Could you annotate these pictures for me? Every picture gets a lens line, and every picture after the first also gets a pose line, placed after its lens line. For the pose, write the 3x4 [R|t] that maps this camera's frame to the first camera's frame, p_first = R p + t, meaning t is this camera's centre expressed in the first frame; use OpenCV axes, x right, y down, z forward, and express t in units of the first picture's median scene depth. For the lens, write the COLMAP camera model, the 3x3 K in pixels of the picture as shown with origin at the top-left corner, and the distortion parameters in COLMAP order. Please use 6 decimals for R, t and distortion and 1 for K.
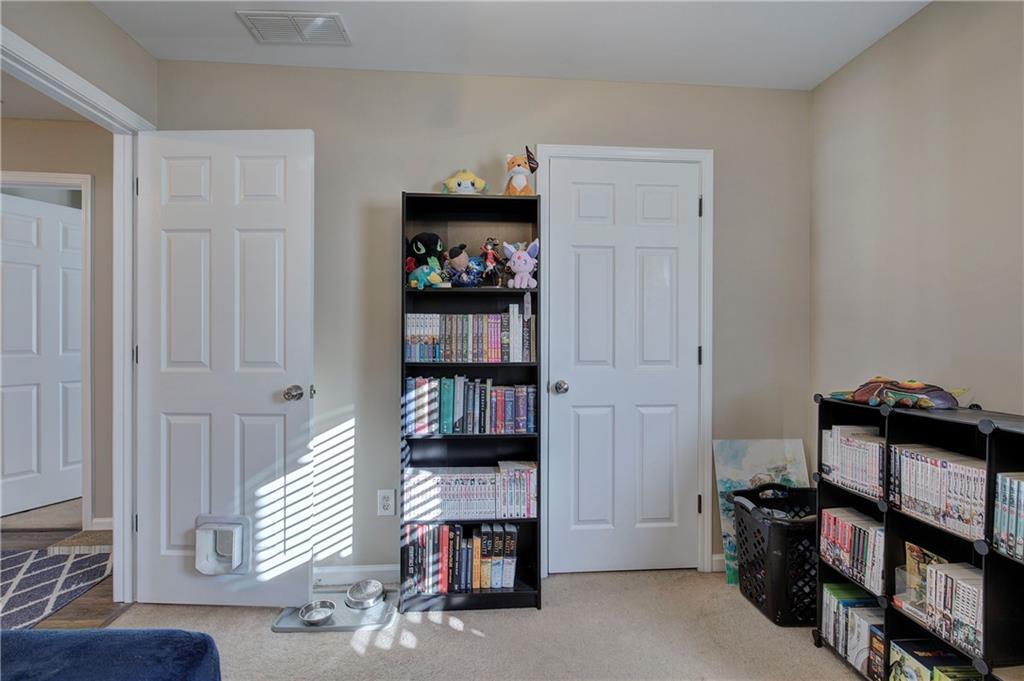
lens RADIAL K [[479.0, 0, 513.2], [0, 479.0, 337.2], [0, 0, 1]] dist [0.002354, -0.000464]
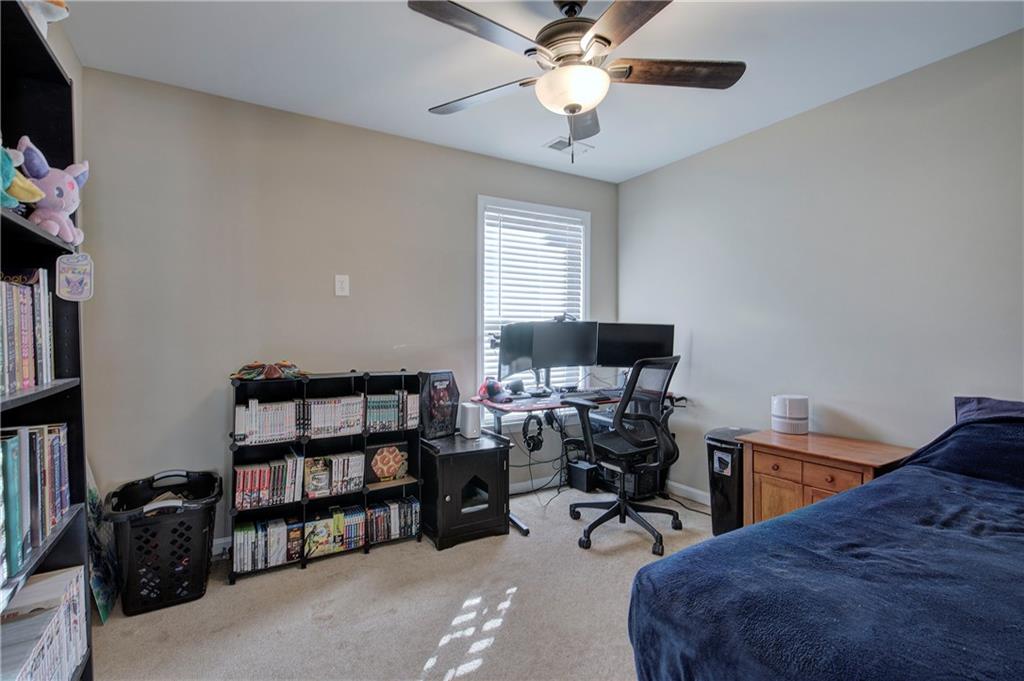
lens RADIAL K [[479.0, 0, 511.0], [0, 479.0, 338.2], [0, 0, 1]] dist [0.002354, -0.000464]
pose [[-0.450690, -0.011919, 0.892601, -0.826997], [-0.001976, 0.999922, 0.012355, -0.002856], [-0.892679, 0.003805, -0.450678, 0.978578]]
